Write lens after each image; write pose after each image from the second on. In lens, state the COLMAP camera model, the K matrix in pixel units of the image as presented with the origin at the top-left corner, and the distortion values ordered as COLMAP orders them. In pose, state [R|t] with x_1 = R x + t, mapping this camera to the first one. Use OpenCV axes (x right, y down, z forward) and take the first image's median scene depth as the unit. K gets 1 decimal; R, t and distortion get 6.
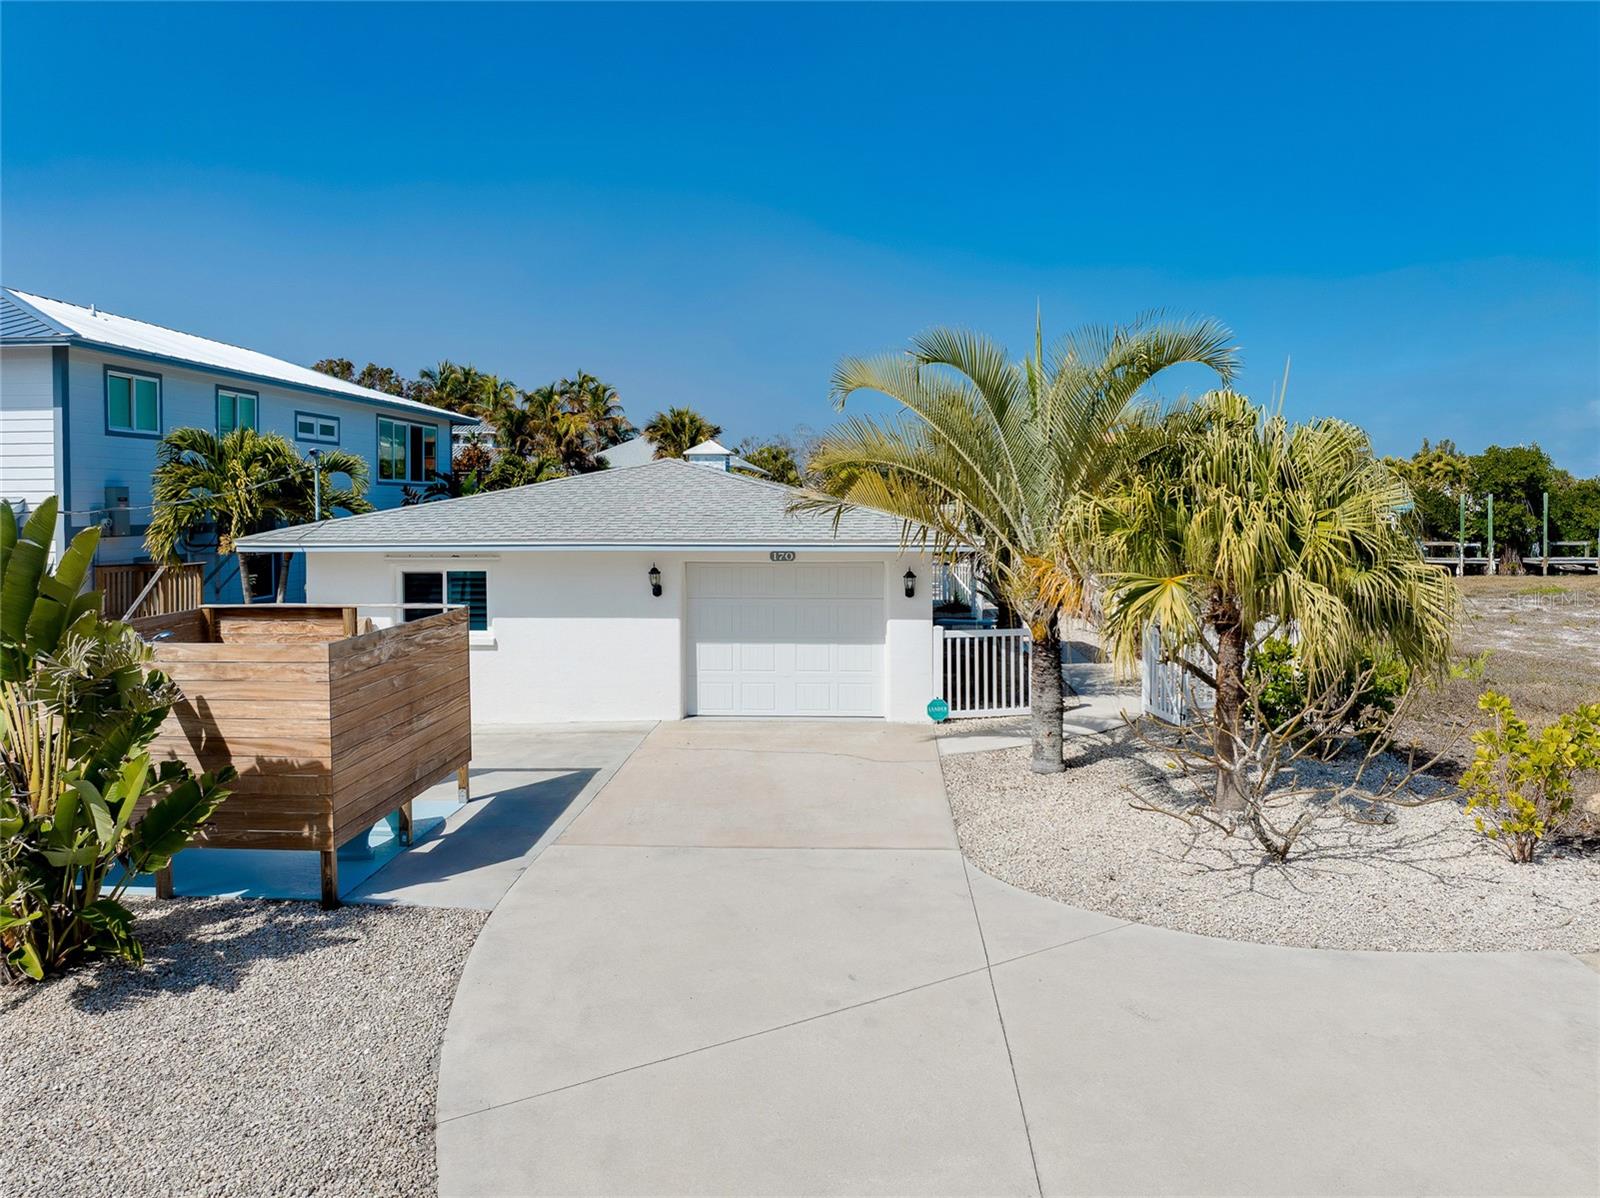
lens RADIAL K [[1151.0, 0, 814.2], [0, 1151.0, 529.5], [0, 0, 1]] dist [-0.038870, 0.004030]
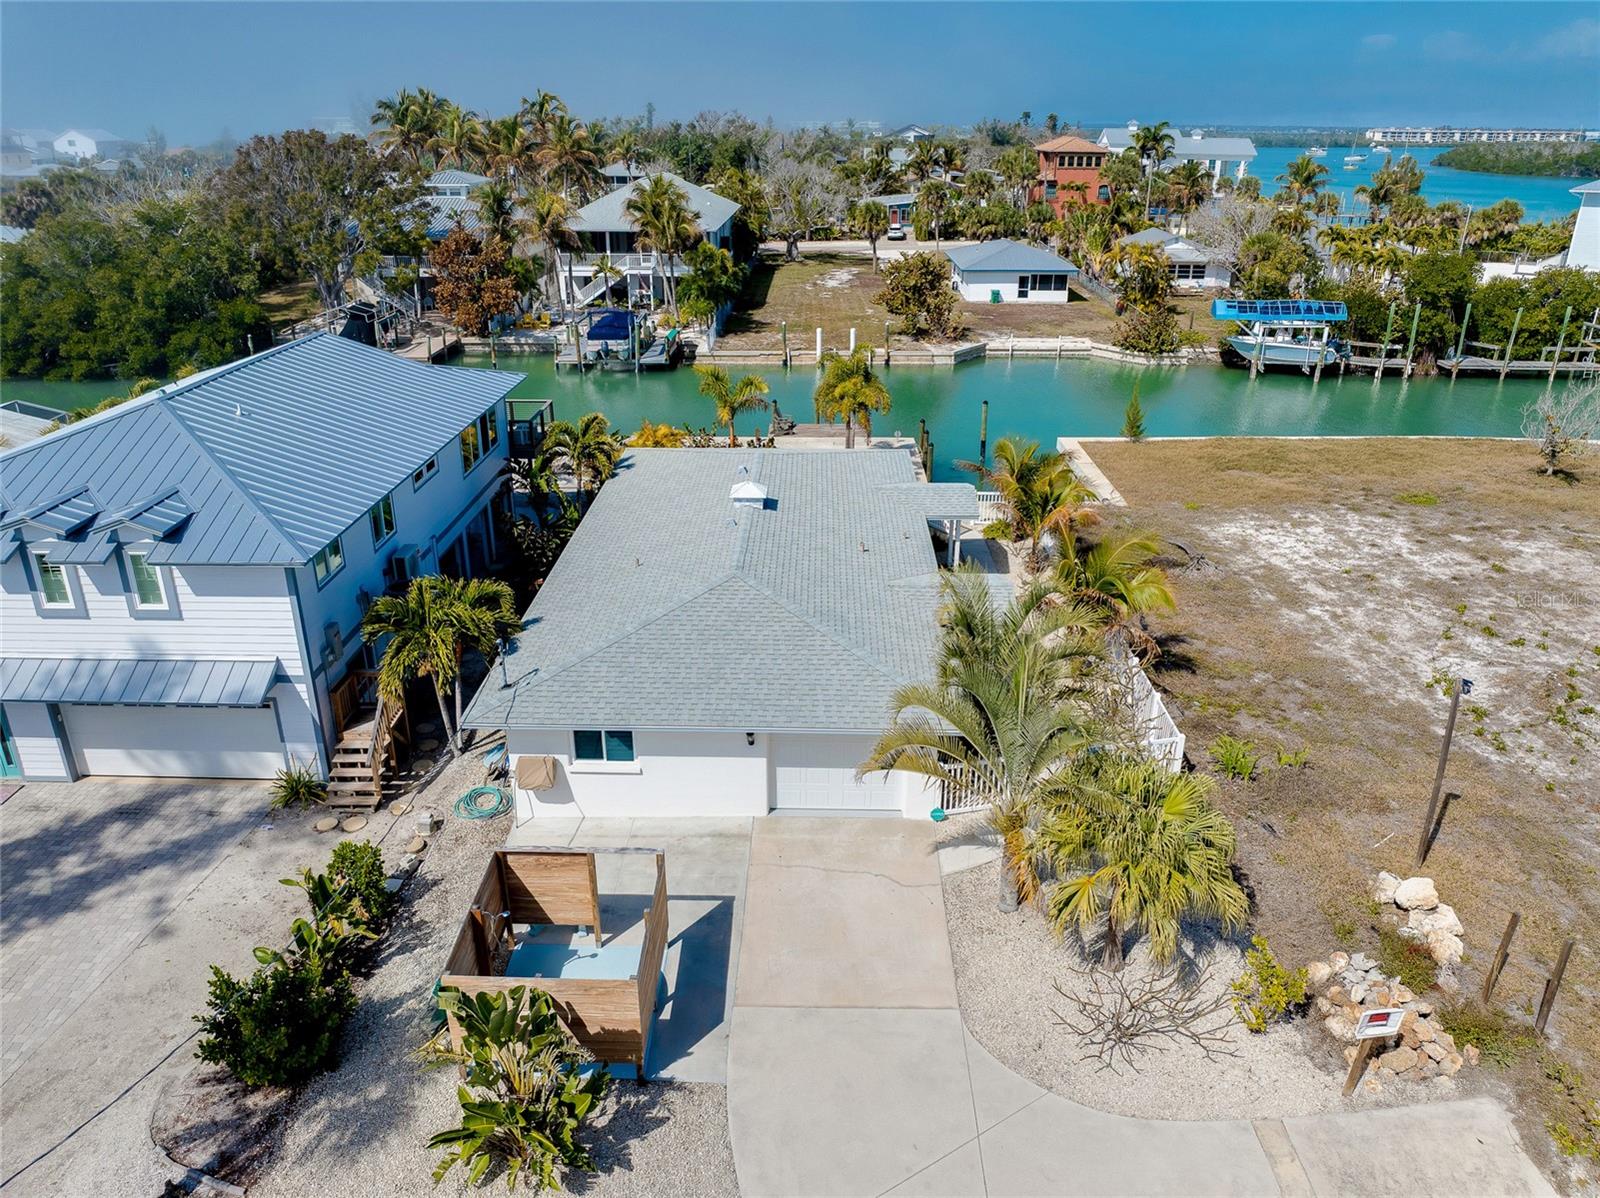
lens RADIAL K [[1130.3, 0, 805.3], [0, 1130.3, 590.9], [0, 0, 1]] dist [-0.051943, 0.022701]
pose [[0.999354, -0.004717, 0.035638, -0.120118], [-0.008553, 0.931684, 0.363169, -0.662010], [-0.034916, -0.363239, 0.931042, -0.279557]]
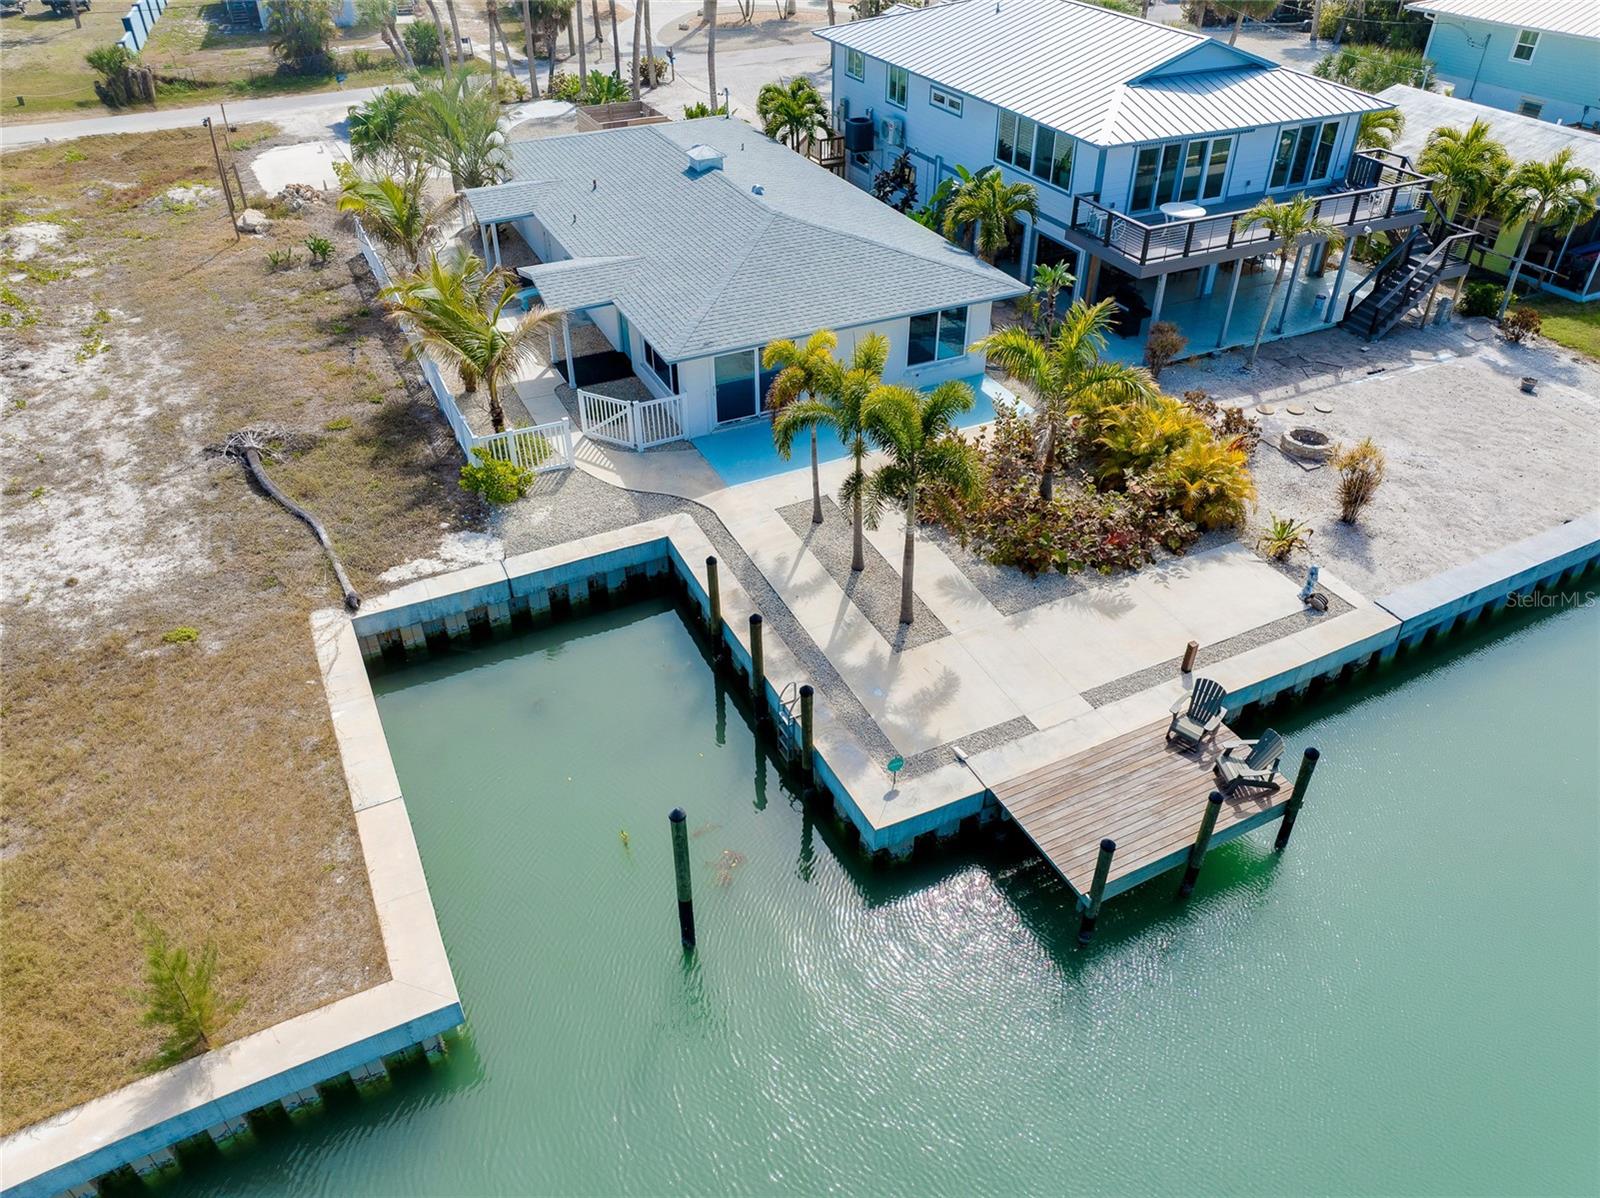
lens RADIAL K [[1128.2, 0, 806.8], [0, 1128.2, 589.3], [0, 0, 1]] dist [-0.042709, 0.006385]
pose [[-0.874591, 0.291440, -0.387497, 0.775382], [-0.008046, 0.790356, 0.612595, -0.780026], [0.484795, 0.538888, -0.688893, 3.690022]]
